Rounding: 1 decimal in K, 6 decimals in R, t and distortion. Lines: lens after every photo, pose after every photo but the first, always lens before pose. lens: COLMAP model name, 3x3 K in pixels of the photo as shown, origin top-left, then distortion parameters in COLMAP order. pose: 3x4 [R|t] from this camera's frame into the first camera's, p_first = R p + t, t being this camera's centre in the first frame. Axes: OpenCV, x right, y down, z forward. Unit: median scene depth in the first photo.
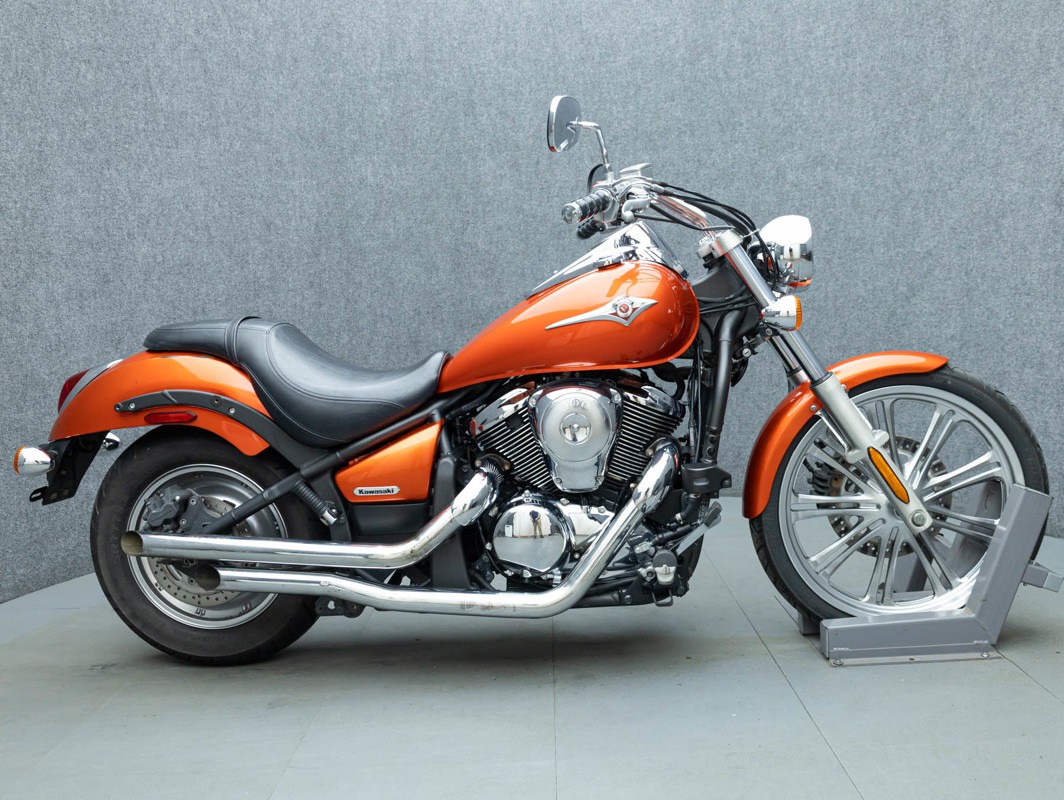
lens RADIAL K [[943.3, 0, 532.0], [0, 943.3, 400.0], [0, 0, 1]] dist [-0.019516, 0.013680]
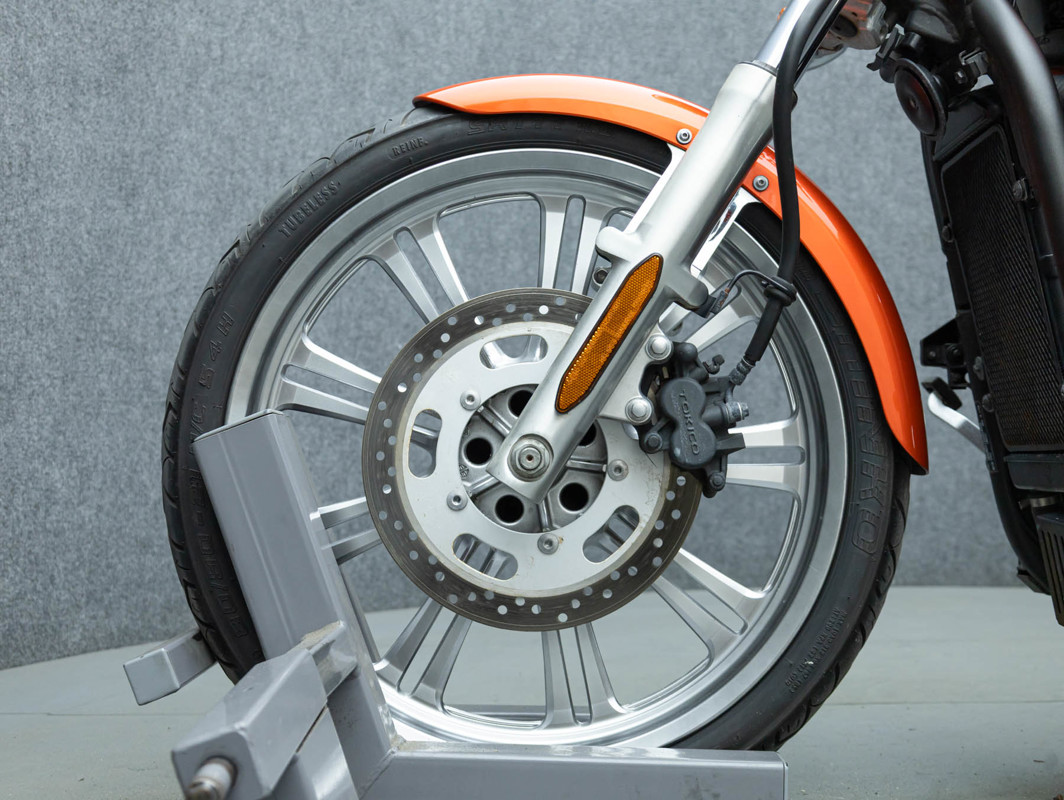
lens RADIAL K [[1290.0, 0, 532.0], [0, 1290.0, 400.0], [0, 0, 1]] dist [0.006979, 0.023170]
pose [[0.997991, 0.047750, 0.041631, -0.250656], [-0.041721, 0.989928, -0.135283, 0.128527], [-0.047672, 0.133274, 0.989932, 0.328344]]
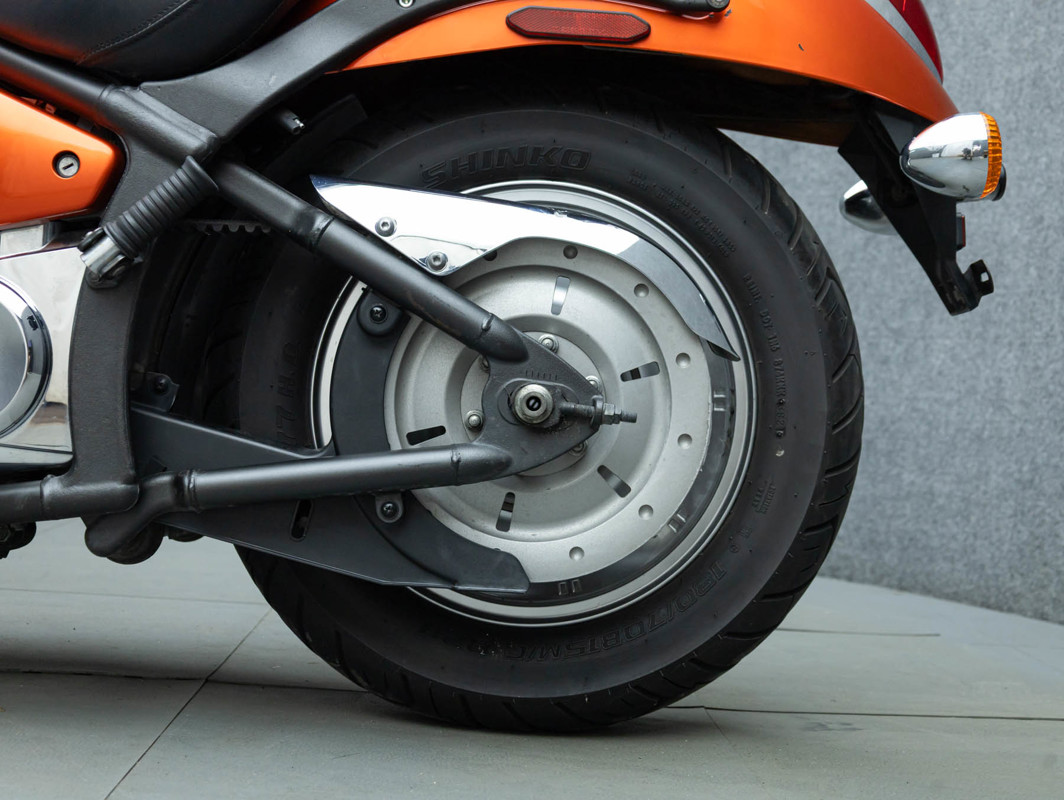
lens RADIAL K [[1453.6, 0, 532.0], [0, 1453.6, 400.0], [0, 0, 1]] dist [0.034332, 0.004732]
pose [[0.992325, 0.109804, 0.056873, 0.235516], [-0.103517, 0.989209, -0.103683, 0.131139], [-0.067644, 0.097000, 0.992983, 0.221696]]
